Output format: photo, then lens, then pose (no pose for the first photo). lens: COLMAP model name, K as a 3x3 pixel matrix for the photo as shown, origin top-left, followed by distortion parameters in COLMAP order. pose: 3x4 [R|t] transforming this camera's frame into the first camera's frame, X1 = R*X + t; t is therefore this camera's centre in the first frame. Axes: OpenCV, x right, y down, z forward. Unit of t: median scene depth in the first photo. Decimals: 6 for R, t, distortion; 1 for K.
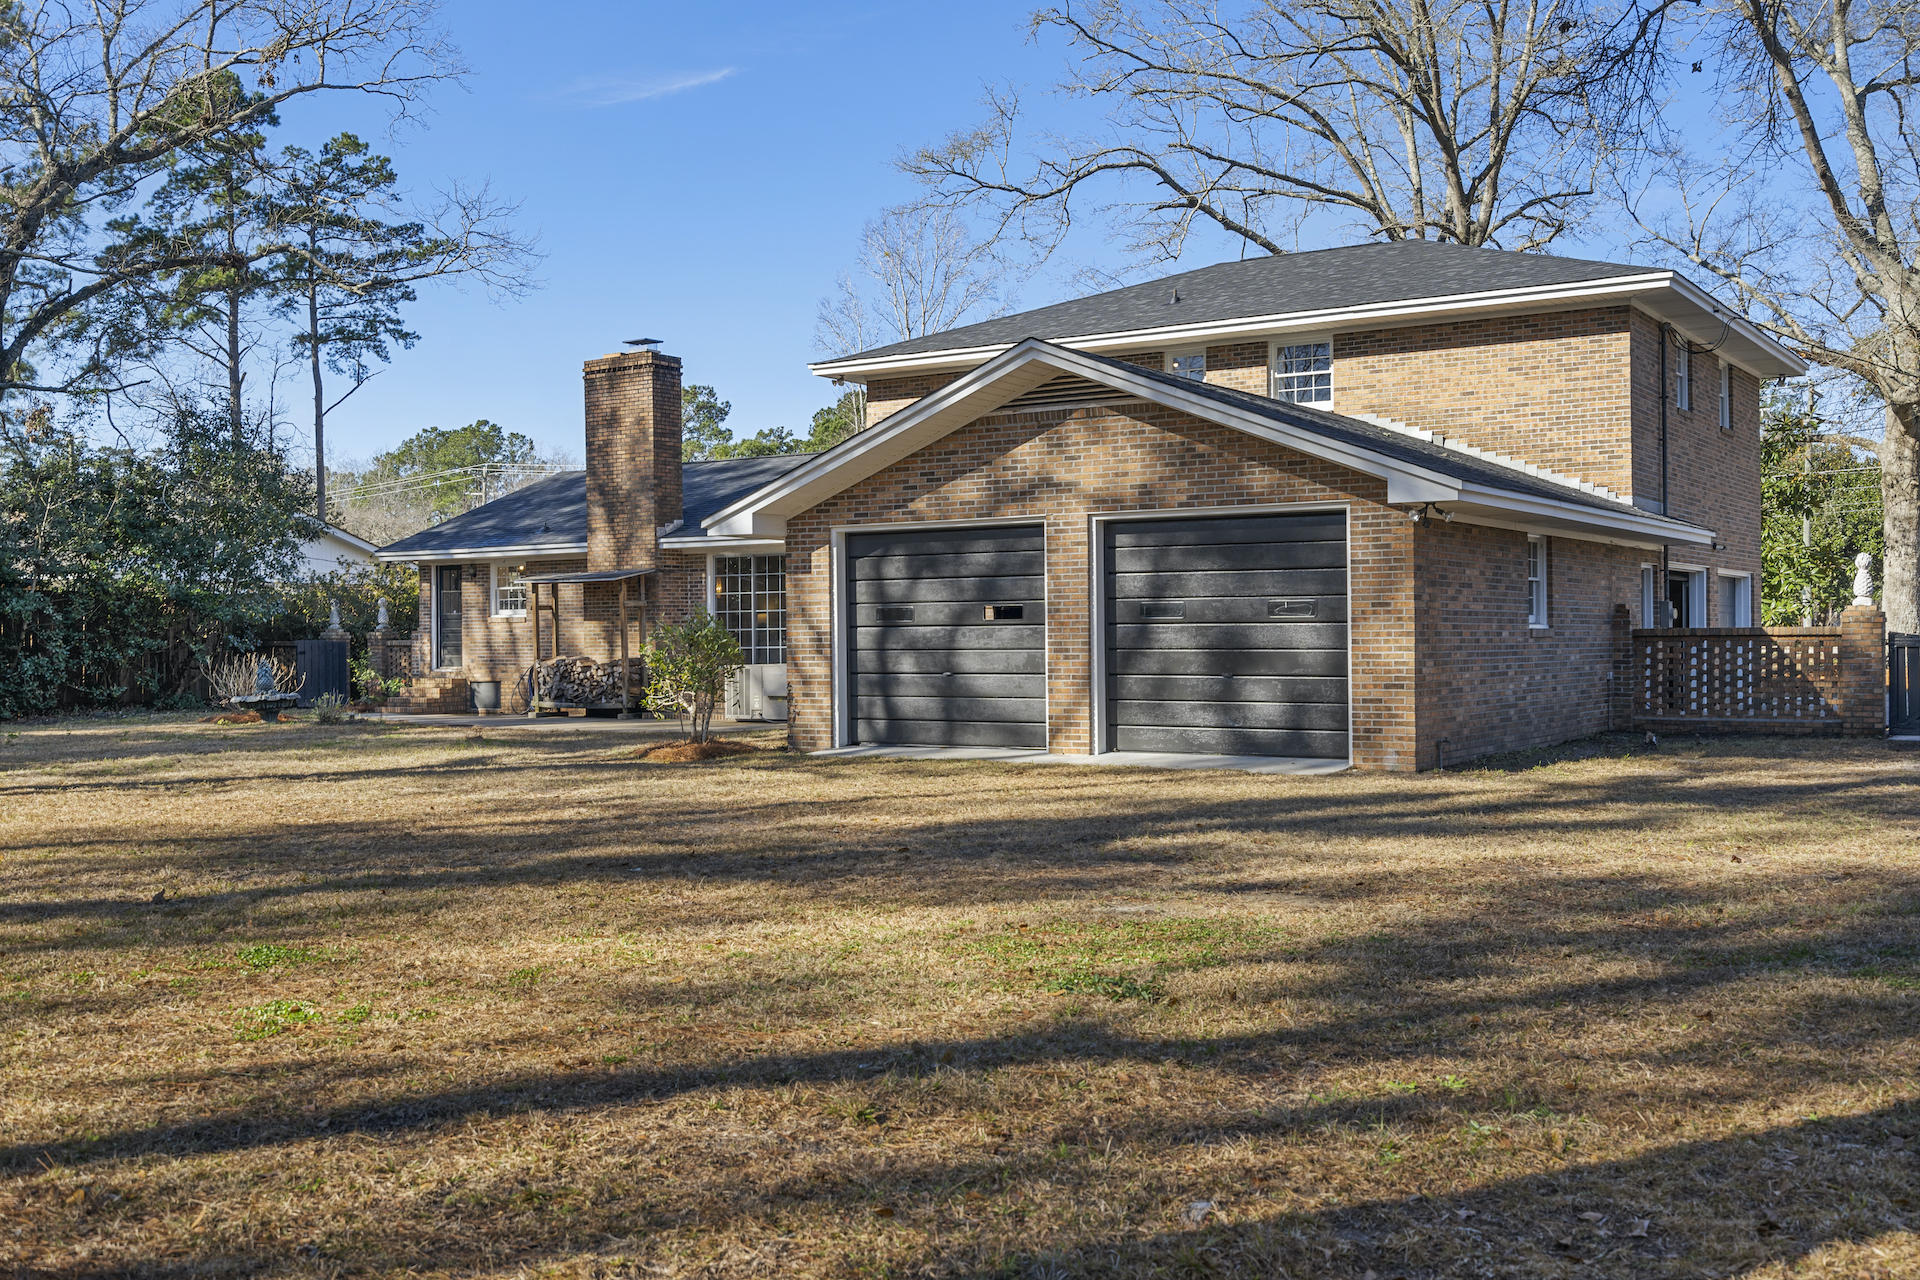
lens RADIAL K [[1908.8, 0, 960.0], [0, 1908.8, 640.0], [0, 0, 1]] dist [0.072261, -0.007233]
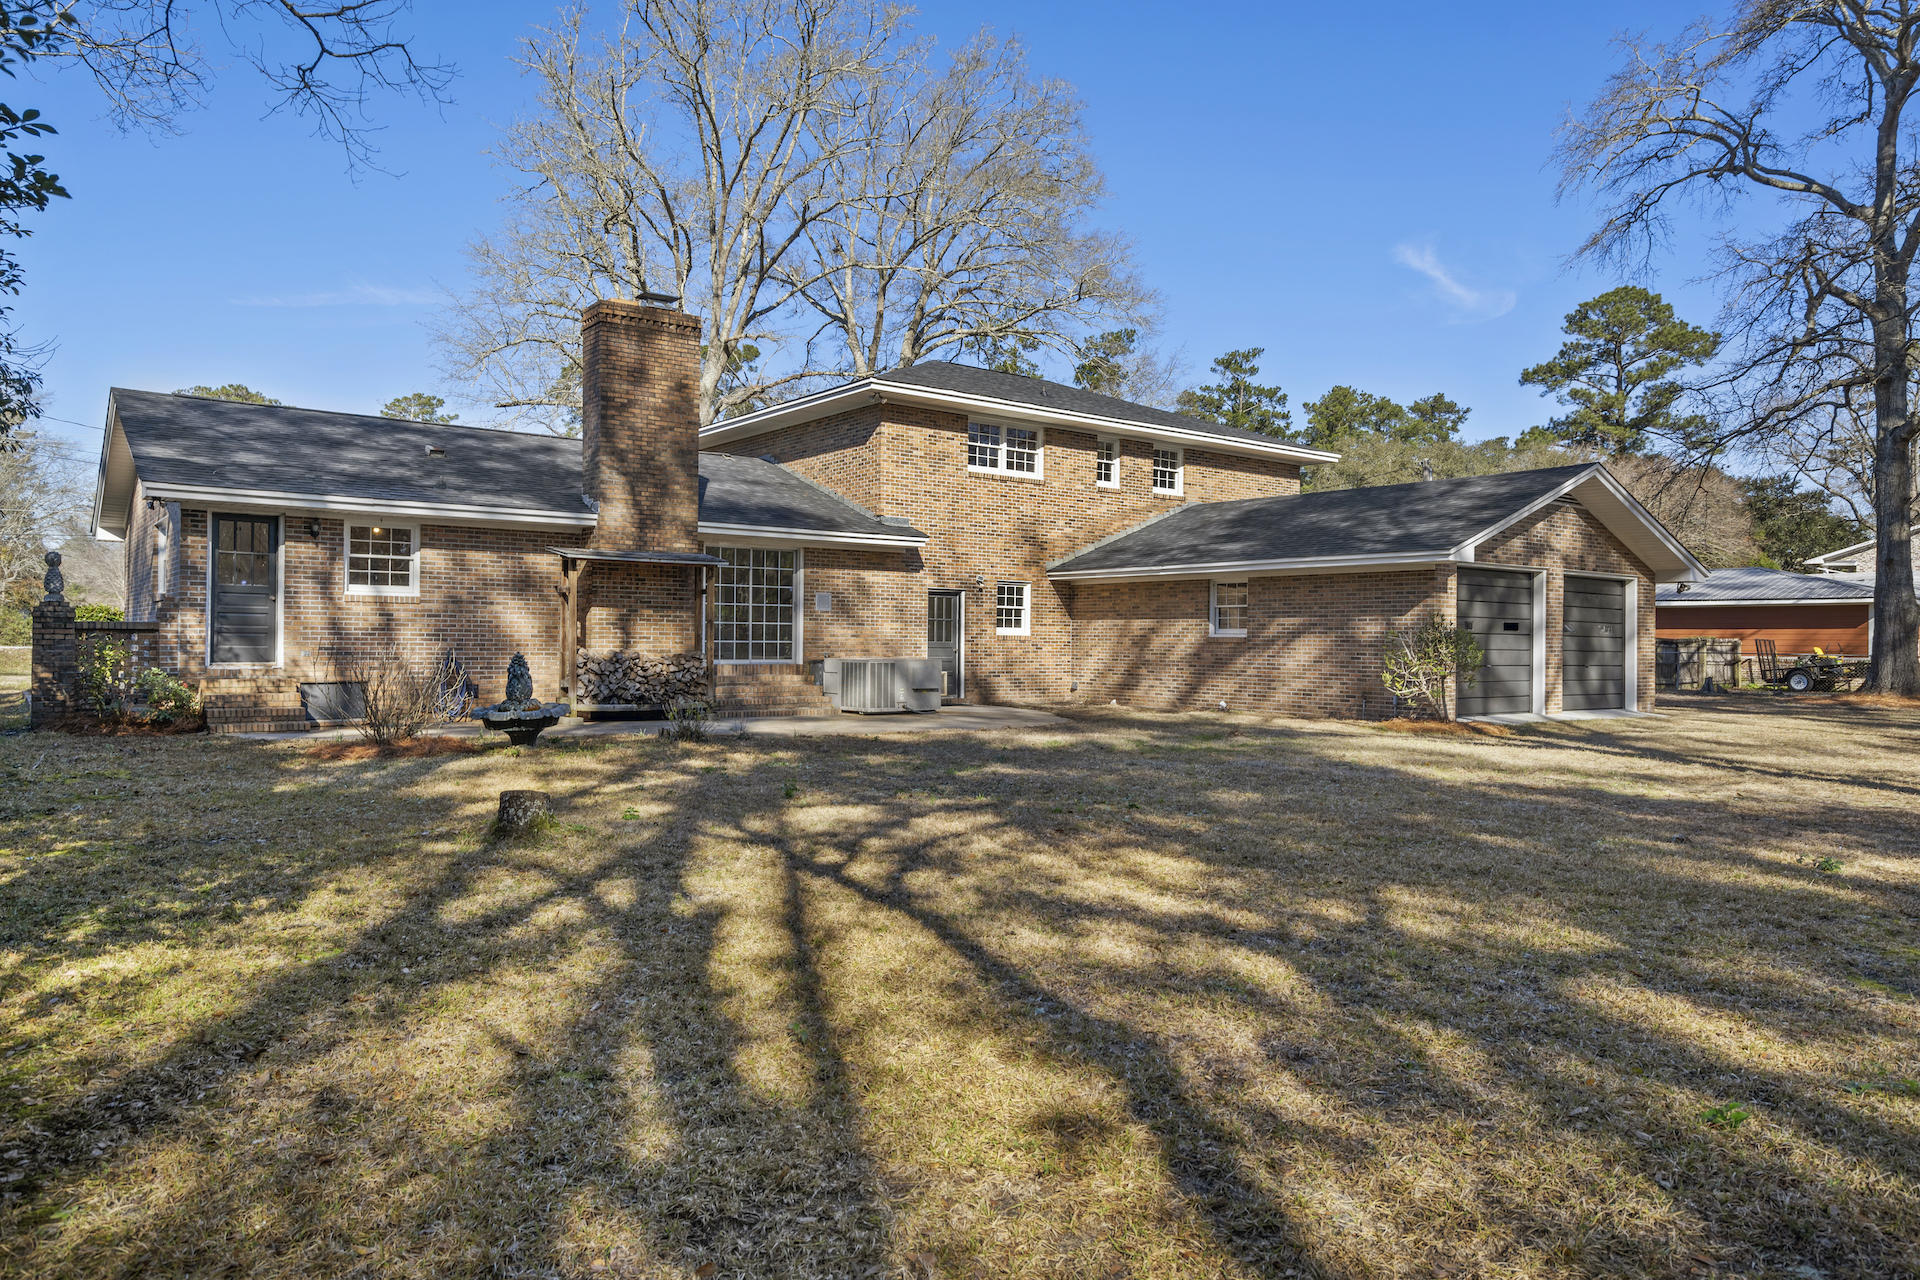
lens RADIAL K [[1273.3, 0, 960.0], [0, 1273.3, 640.0], [0, 0, 1]] dist [0.024325, -0.000353]
pose [[0.326848, 0.013451, 0.944981, -0.619290], [-0.013808, 0.999860, -0.009456, 0.007092], [-0.944976, -0.009957, 0.326988, 0.612216]]
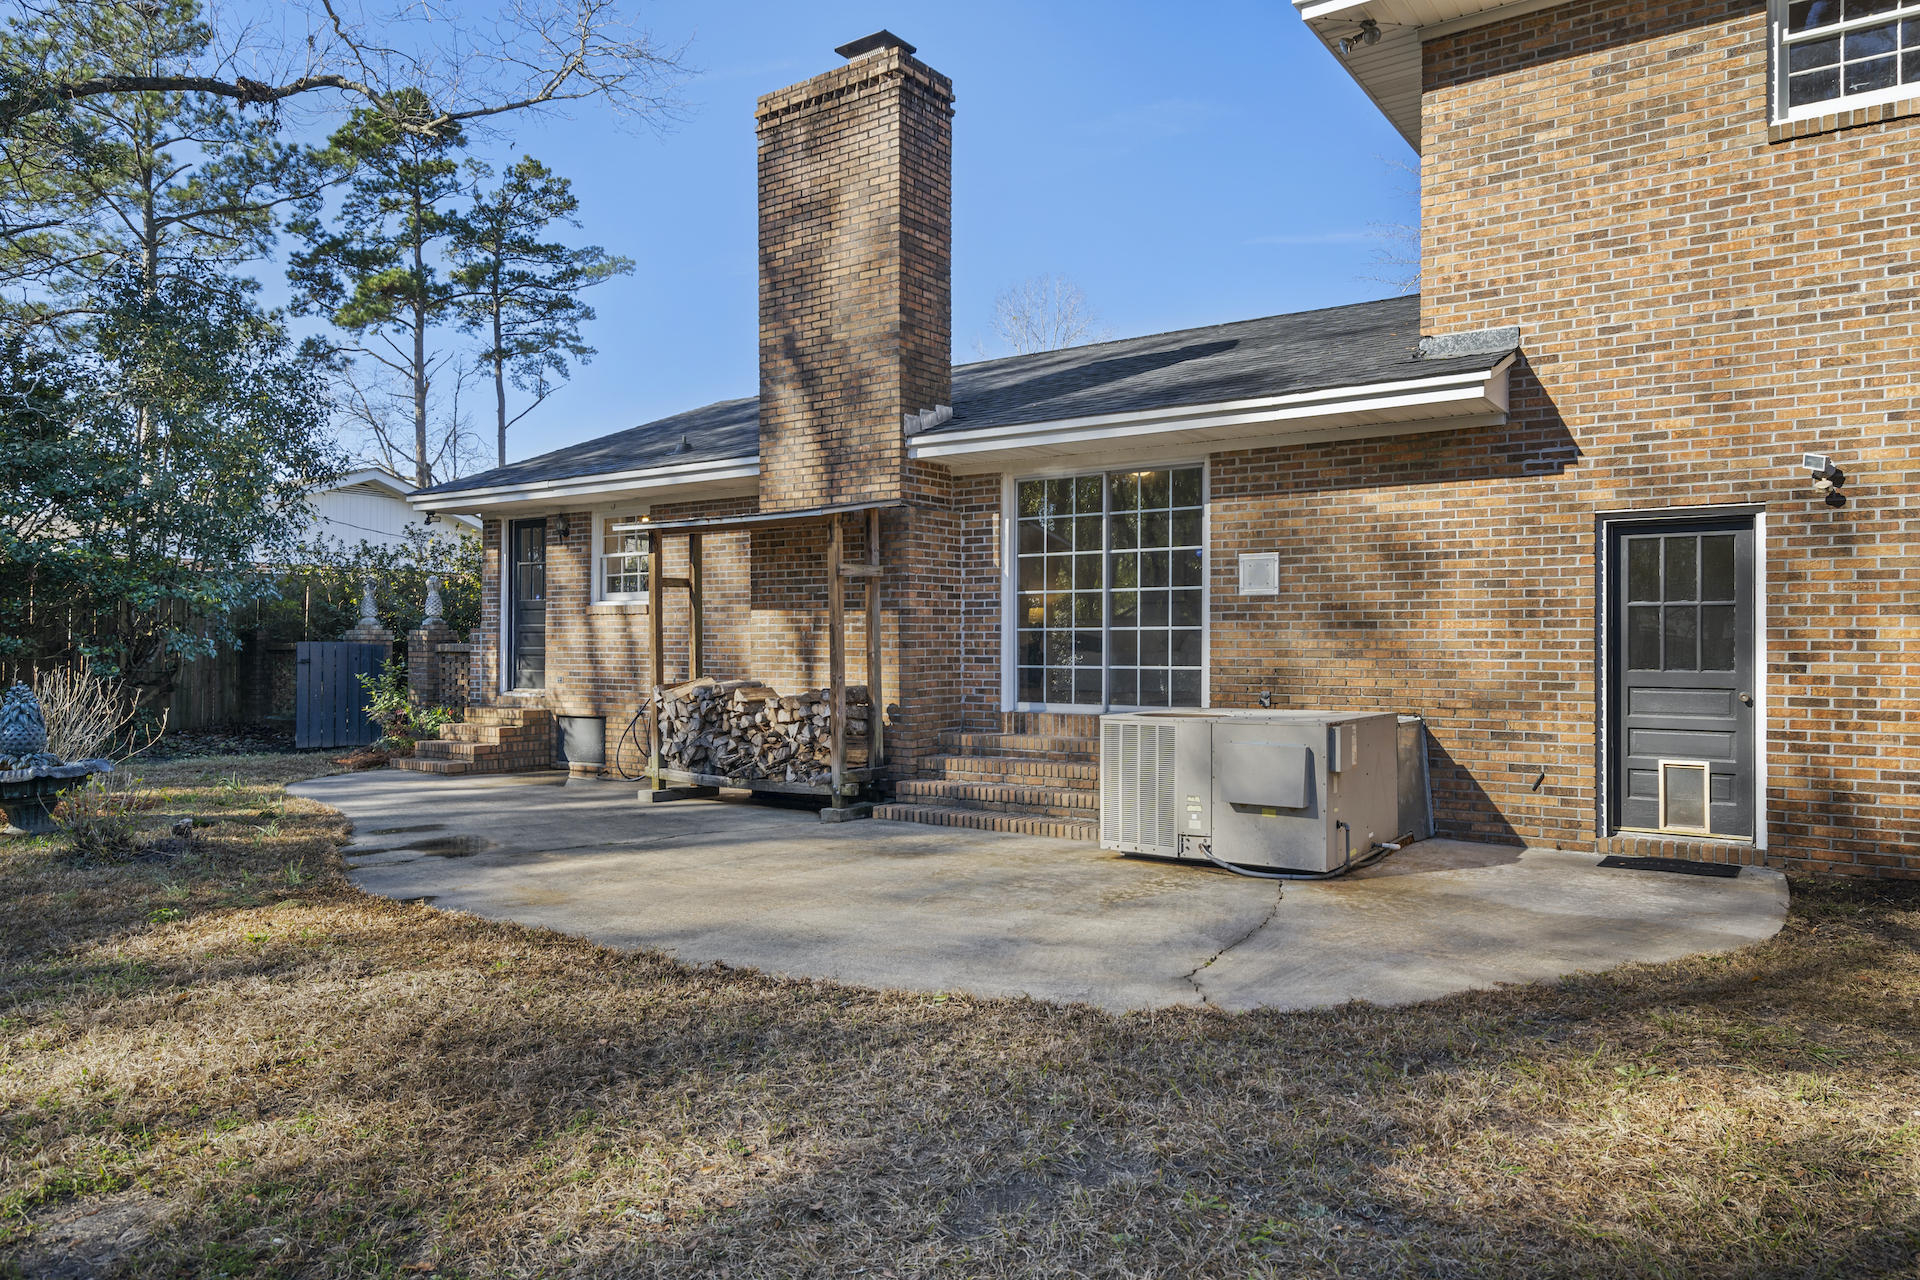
lens RADIAL K [[1273.3, 0, 960.0], [0, 1273.3, 640.0], [0, 0, 1]] dist [0.024325, -0.000353]
pose [[0.999487, 0.011338, -0.029961, -0.120615], [-0.011523, 0.999915, -0.006018, -0.000429], [0.029890, 0.006360, 0.999533, 0.611419]]
